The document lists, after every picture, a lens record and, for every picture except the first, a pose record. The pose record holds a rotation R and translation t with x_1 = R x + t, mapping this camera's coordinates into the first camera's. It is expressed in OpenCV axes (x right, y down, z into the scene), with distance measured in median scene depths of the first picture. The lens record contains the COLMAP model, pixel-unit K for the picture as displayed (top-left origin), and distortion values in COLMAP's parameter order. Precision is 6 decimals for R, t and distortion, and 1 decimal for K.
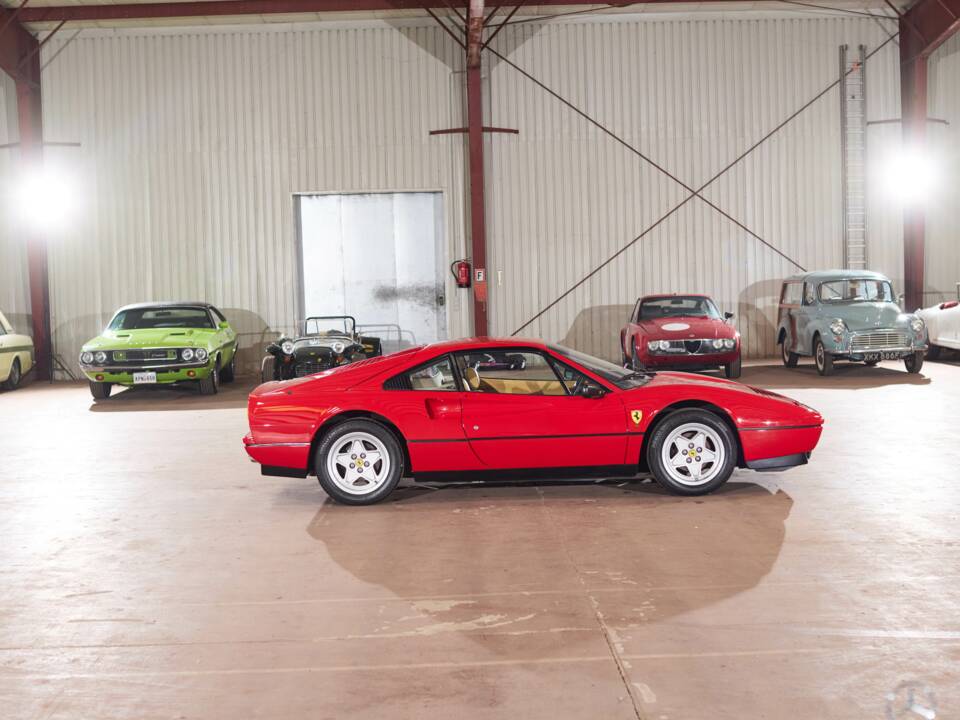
lens RADIAL K [[1567.8, 0, 479.2], [0, 1567.8, 360.5], [0, 0, 1]] dist [-0.098682, 0.000000]
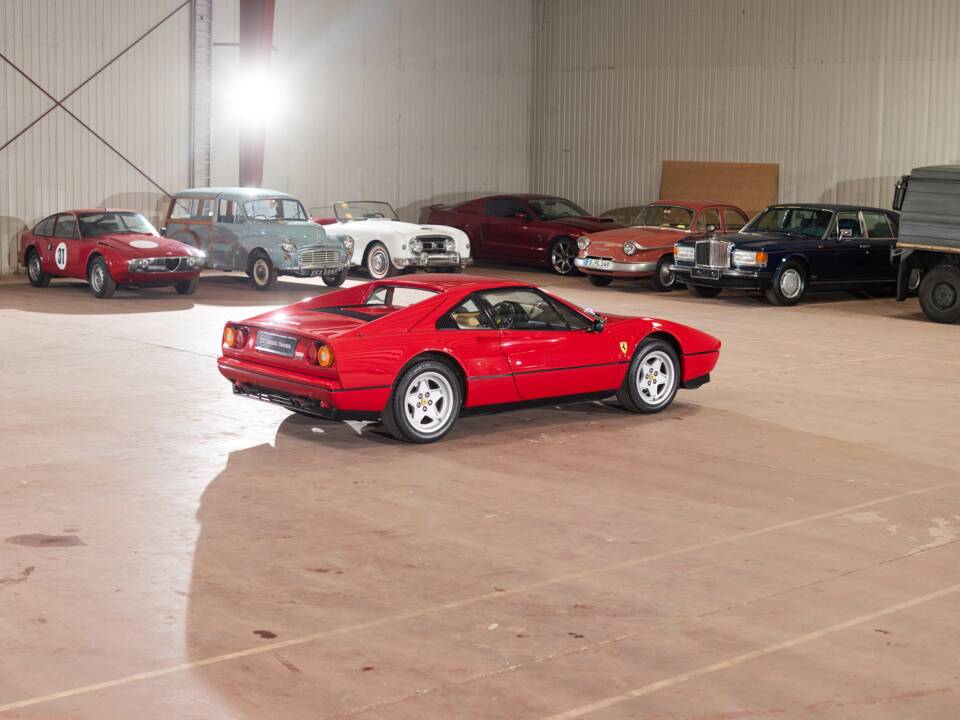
lens RADIAL K [[1567.8, 0, 472.8], [0, 1567.8, 363.0], [0, 0, 1]] dist [-0.098682, 0.000000]
pose [[0.765257, -0.042377, 0.642329, -0.324905], [-0.003607, 0.997533, 0.070108, -0.014872], [-0.643715, -0.055968, 0.763216, 0.087380]]
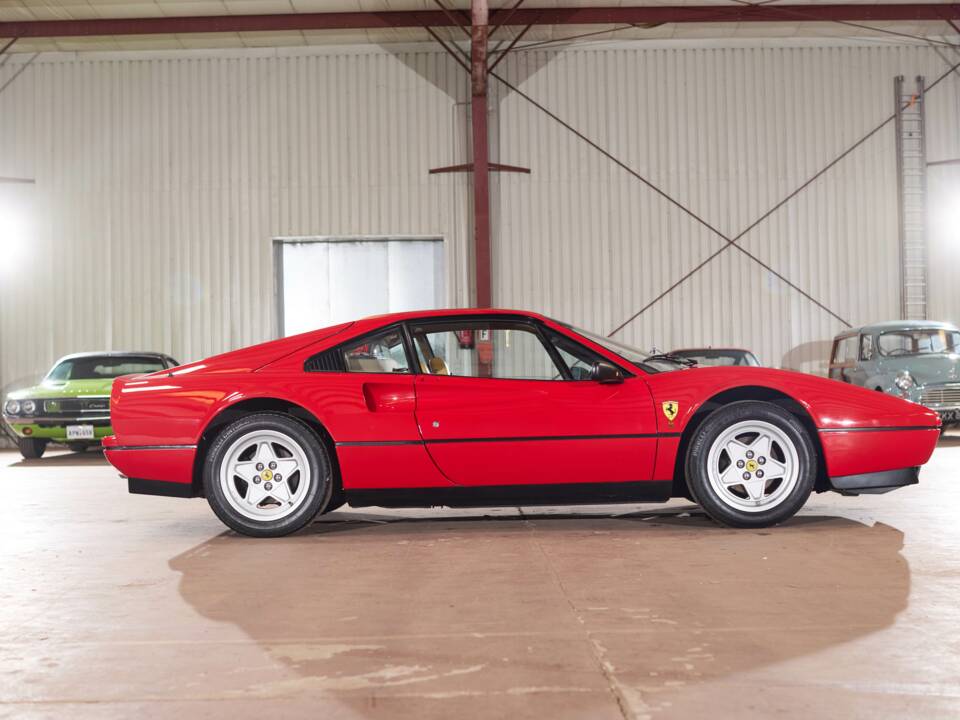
lens RADIAL K [[1567.8, 0, 482.3], [0, 1567.8, 362.7], [0, 0, 1]] dist [-0.098682, 0.000000]
pose [[0.999868, 0.008313, -0.013989, 0.012434], [-0.009338, 0.997151, -0.074856, 0.030212], [0.013327, 0.074977, 0.997096, 0.141365]]
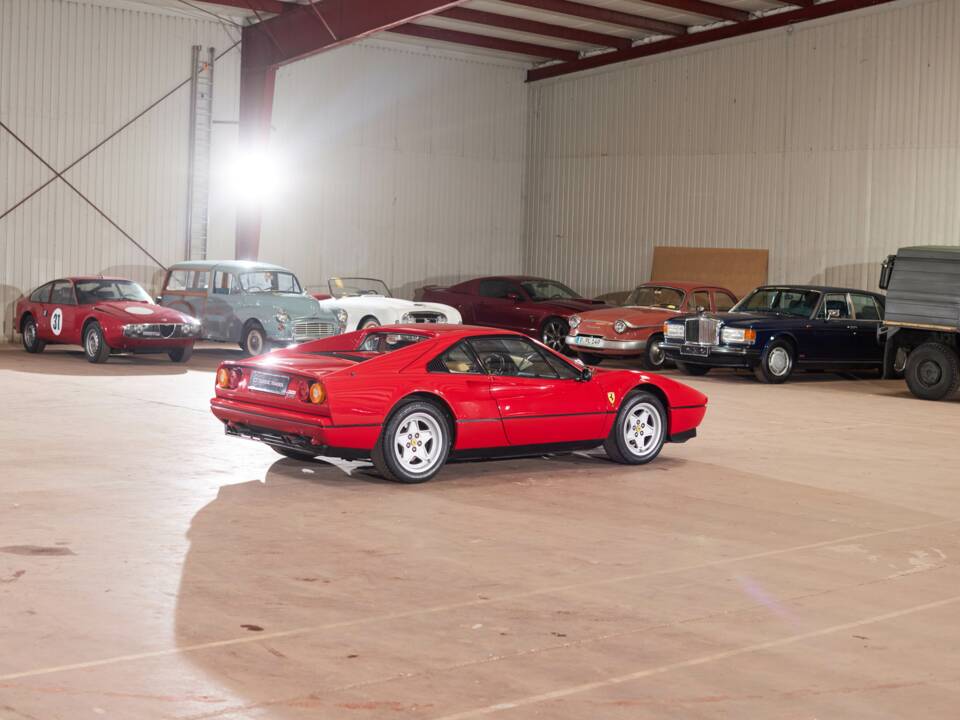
lens RADIAL K [[1567.8, 0, 484.5], [0, 1567.8, 360.1], [0, 0, 1]] dist [-0.098682, 0.000000]
pose [[0.757251, 0.014560, 0.652962, -0.329630], [-0.021160, 0.999774, 0.002246, 0.003198], [-0.652782, -0.015517, 0.757387, 0.080556]]
